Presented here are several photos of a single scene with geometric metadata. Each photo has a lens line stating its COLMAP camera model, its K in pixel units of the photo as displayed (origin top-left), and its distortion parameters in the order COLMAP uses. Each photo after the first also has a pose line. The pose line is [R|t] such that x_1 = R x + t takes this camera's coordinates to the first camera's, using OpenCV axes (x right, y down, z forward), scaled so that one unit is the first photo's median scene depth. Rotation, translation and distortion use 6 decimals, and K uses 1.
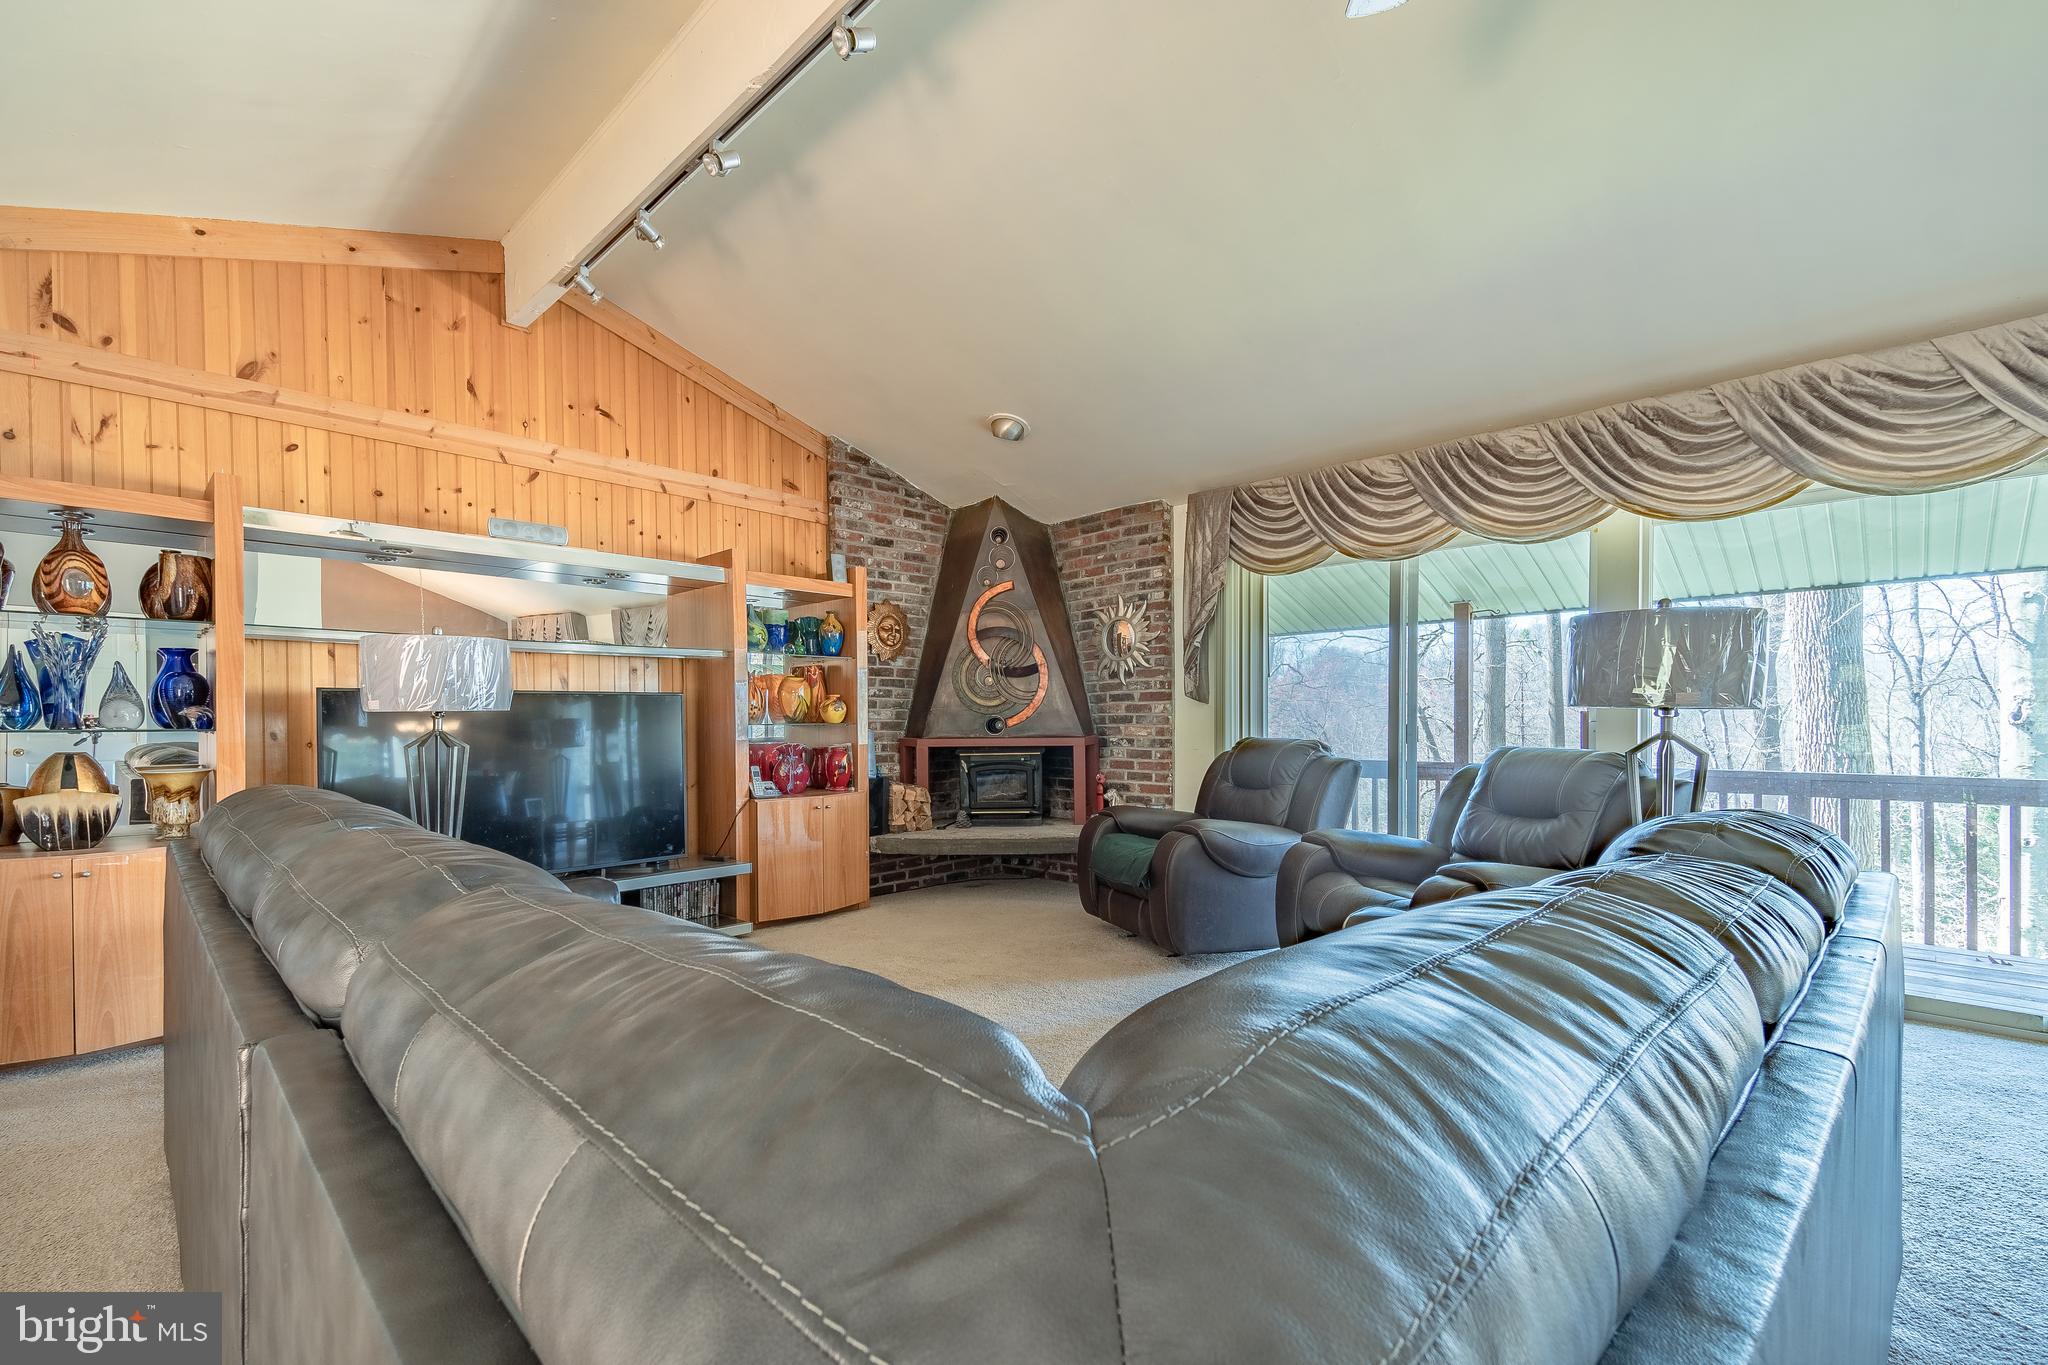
lens RADIAL K [[879.9, 0, 1013.0], [0, 879.9, 730.8], [0, 0, 1]] dist [0.010196, -0.000172]
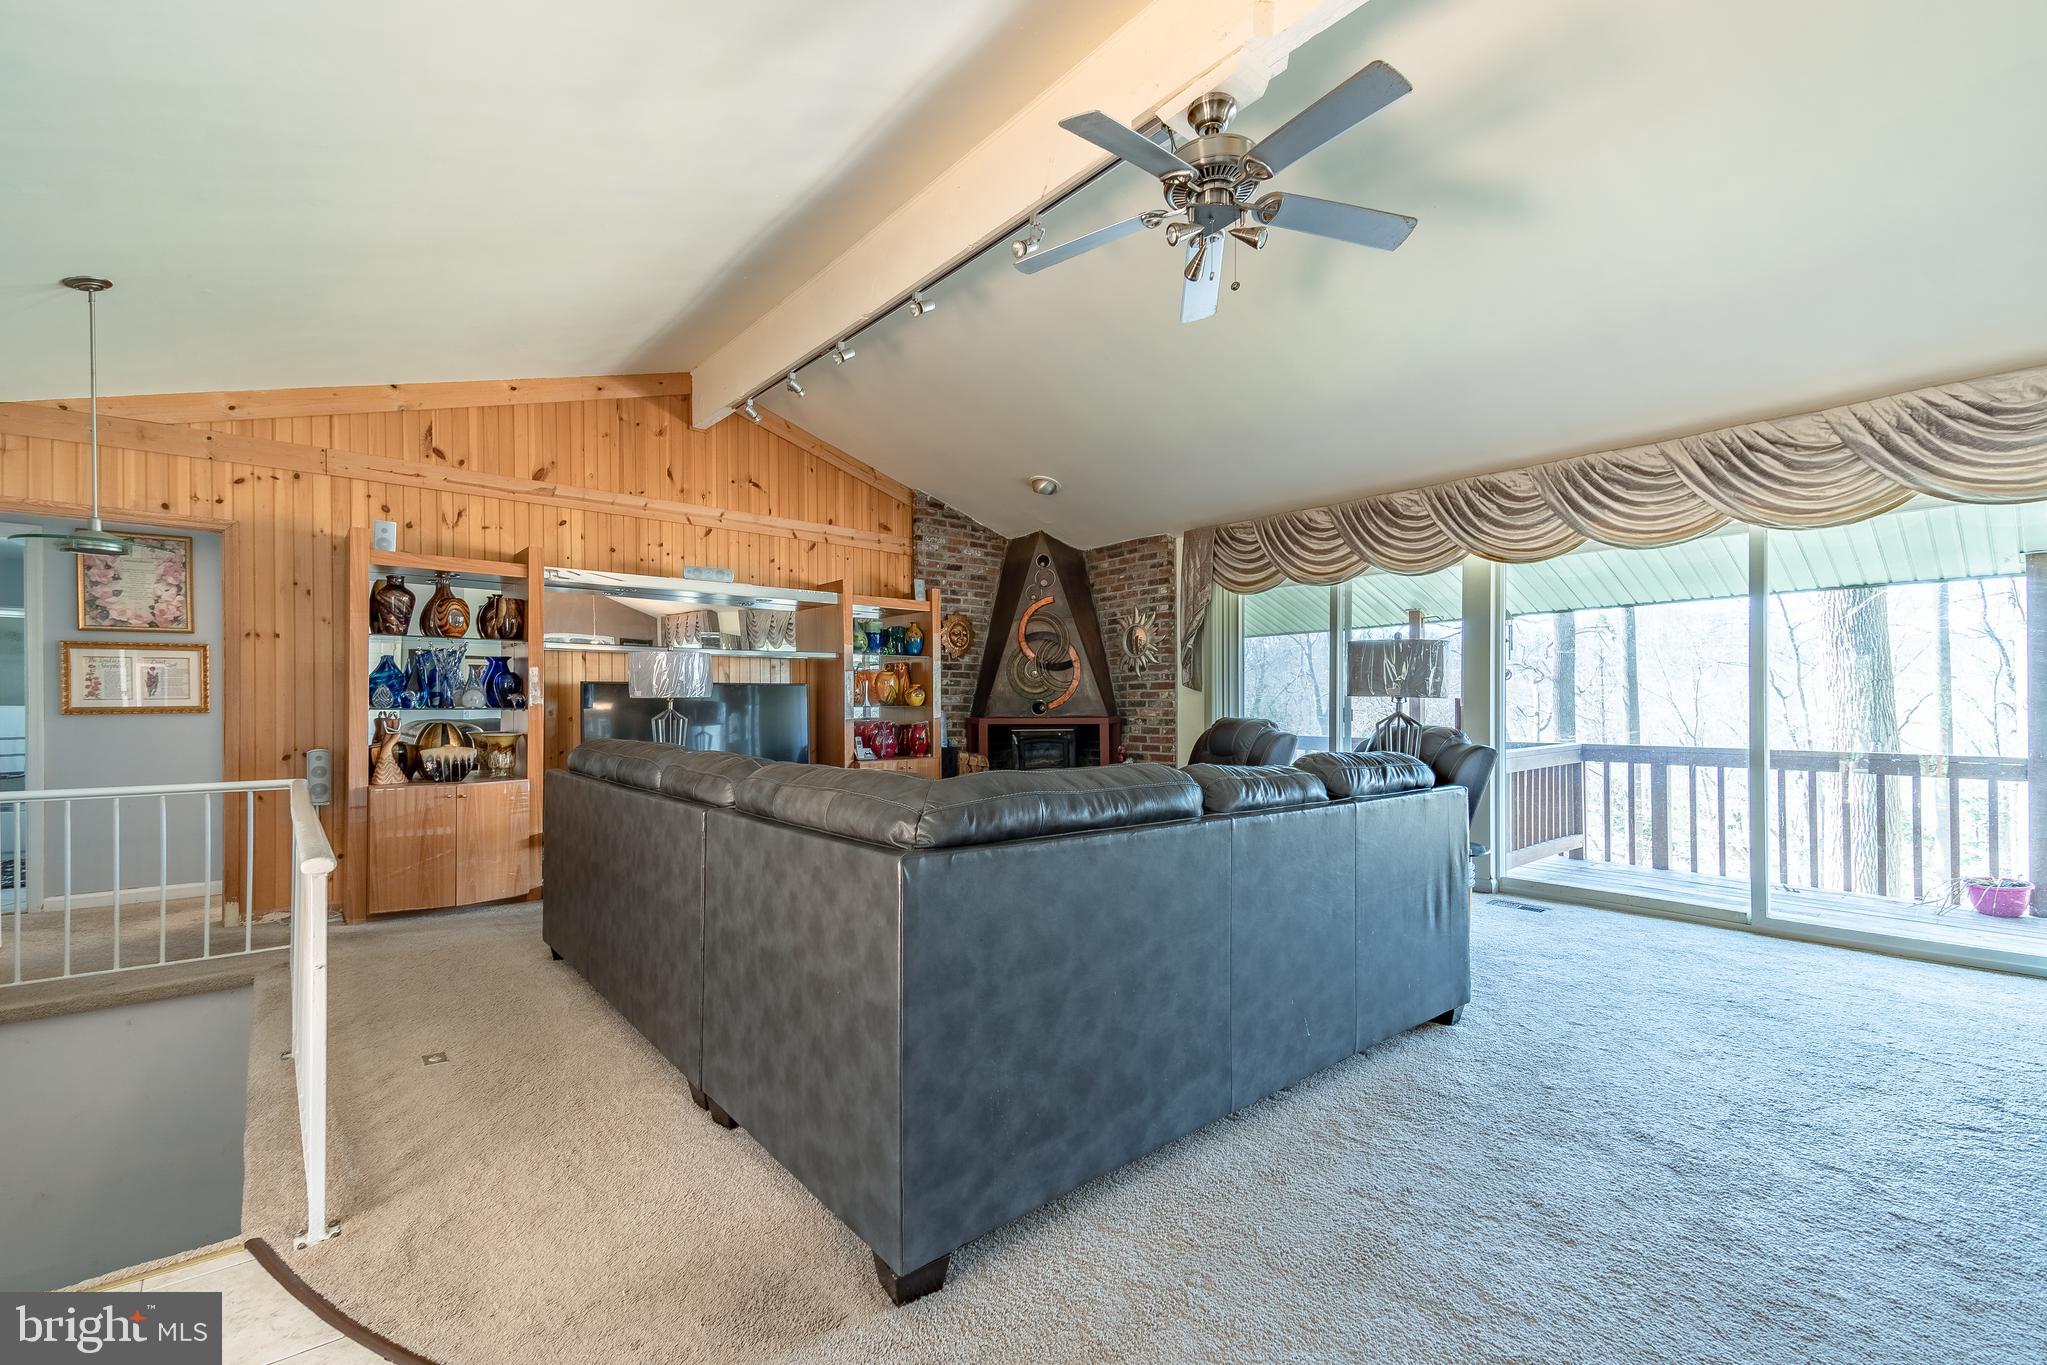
lens RADIAL K [[851.4, 0, 1019.0], [0, 851.4, 705.6], [0, 0, 1]] dist [0.012523, -0.000386]
pose [[0.995980, 0.002694, -0.089541, 0.067197], [-0.003663, 0.999936, -0.010659, 0.004176], [0.089506, 0.010944, 0.995926, -0.267570]]
